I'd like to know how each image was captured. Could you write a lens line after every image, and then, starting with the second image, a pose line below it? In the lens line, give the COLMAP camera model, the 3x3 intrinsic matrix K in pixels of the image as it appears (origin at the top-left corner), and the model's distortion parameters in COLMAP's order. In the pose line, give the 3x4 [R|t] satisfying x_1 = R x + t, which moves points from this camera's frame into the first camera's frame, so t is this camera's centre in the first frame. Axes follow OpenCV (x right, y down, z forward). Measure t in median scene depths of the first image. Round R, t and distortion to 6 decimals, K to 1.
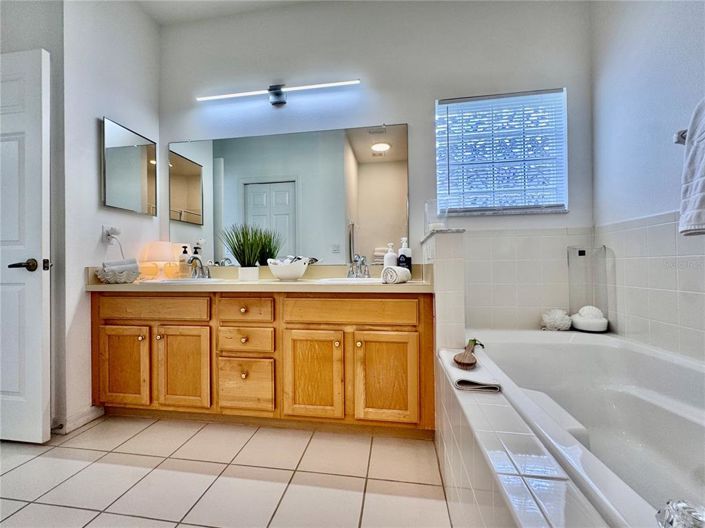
lens RADIAL K [[281.5, 0, 351.9], [0, 281.5, 266.0], [0, 0, 1]] dist [-0.004489, -0.000028]
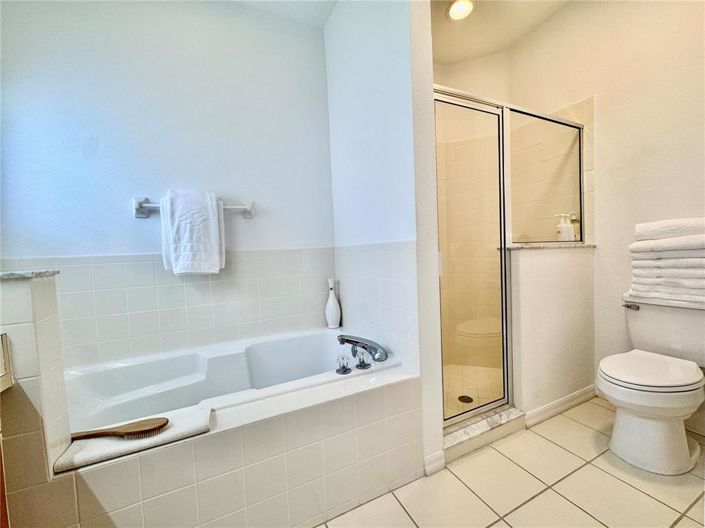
lens RADIAL K [[281.5, 0, 353.0], [0, 281.5, 265.3], [0, 0, 1]] dist [-0.004489, -0.000028]
pose [[-0.547862, -0.005825, 0.836548, -0.746752], [0.036558, 0.998854, 0.030897, -0.184427], [-0.835769, 0.047510, -0.547021, 1.044443]]
